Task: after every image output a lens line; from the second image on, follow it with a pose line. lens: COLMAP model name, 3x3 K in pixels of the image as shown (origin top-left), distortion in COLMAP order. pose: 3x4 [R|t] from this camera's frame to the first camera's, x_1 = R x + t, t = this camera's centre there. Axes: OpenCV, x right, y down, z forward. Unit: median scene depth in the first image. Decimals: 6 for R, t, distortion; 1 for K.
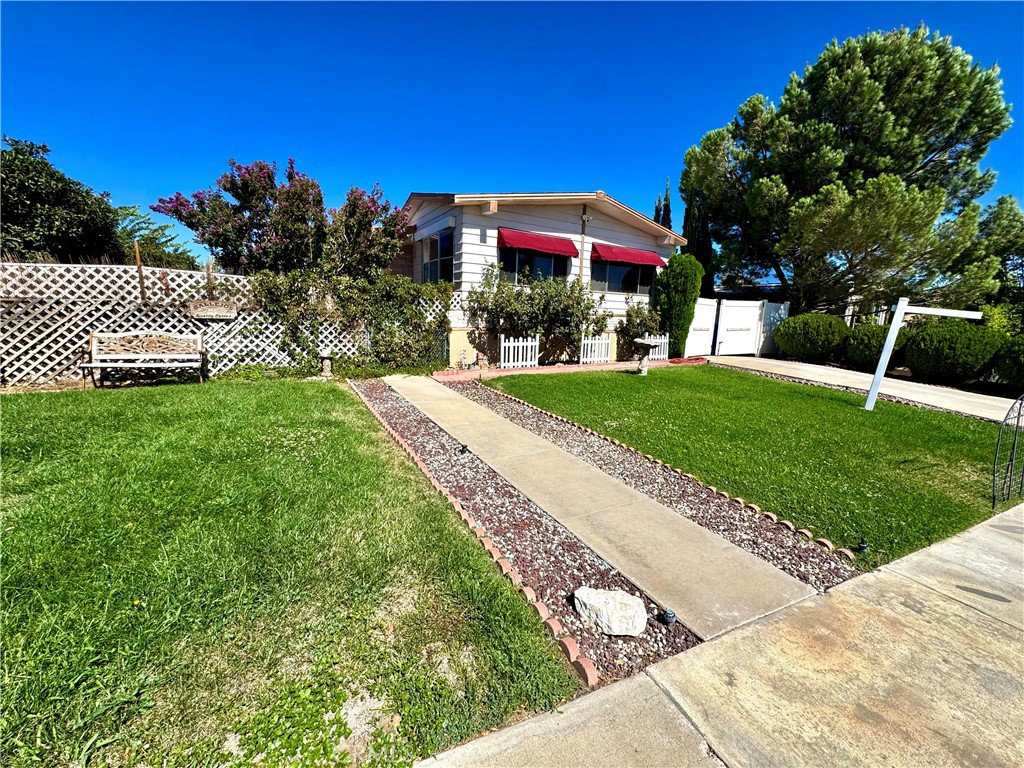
lens RADIAL K [[413.0, 0, 507.2], [0, 413.0, 393.3], [0, 0, 1]] dist [-0.011953, 0.001256]
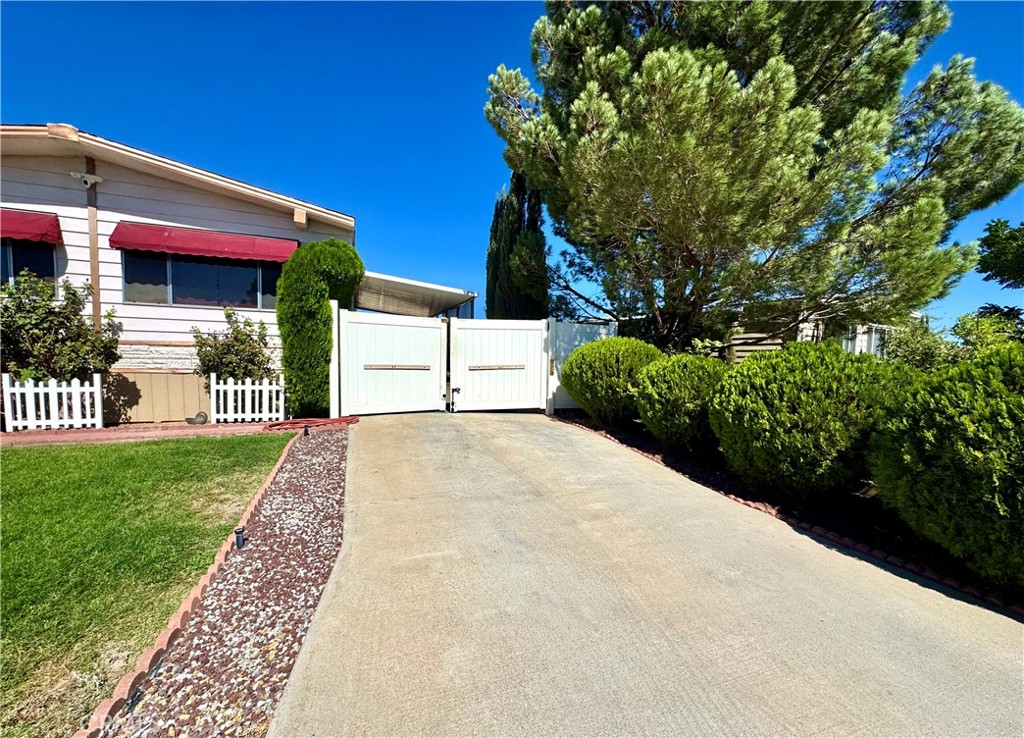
lens RADIAL K [[402.3, 0, 509.7], [0, 402.3, 383.3], [0, 0, 1]] dist [-0.008516, 0.000075]
pose [[0.987742, 0.005101, -0.156010, 0.906966], [-0.023467, 0.992959, -0.116112, -0.089925], [0.154319, 0.118350, 0.980907, 0.597267]]
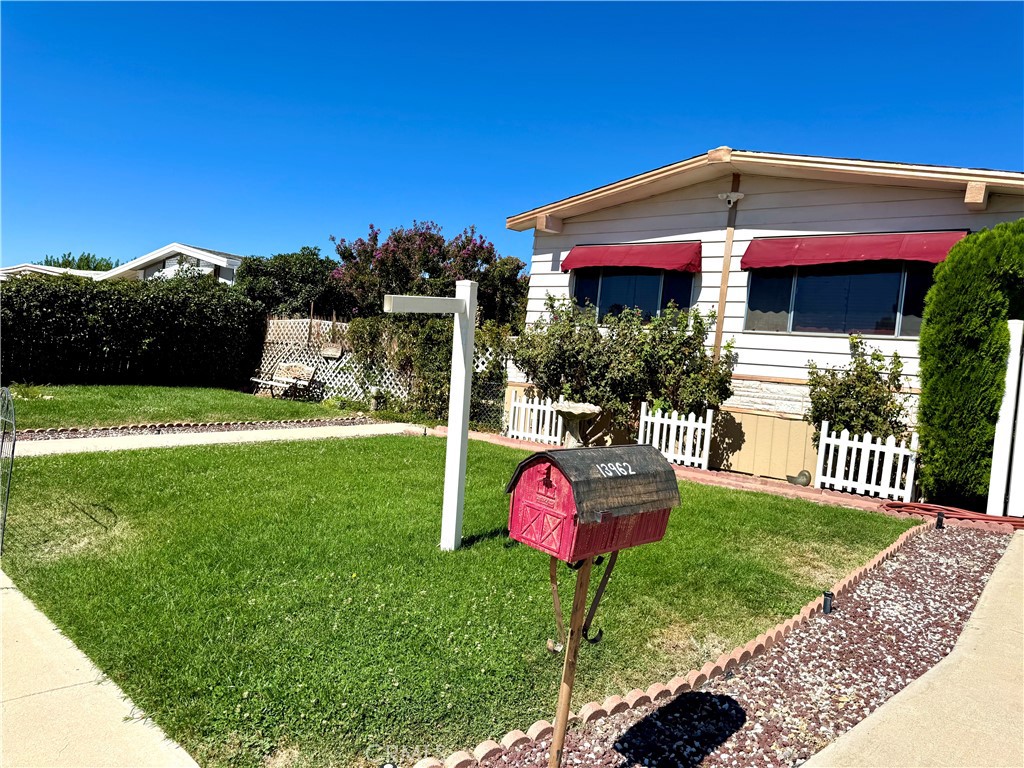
lens RADIAL K [[711.3, 0, 509.7], [0, 711.3, 392.8], [0, 0, 1]] dist [0.031838, -0.038694]
pose [[0.349243, 0.037803, -0.936269, 1.006431], [-0.250125, 0.966691, -0.054269, -0.062088], [0.903032, 0.253138, 0.347066, 0.503621]]
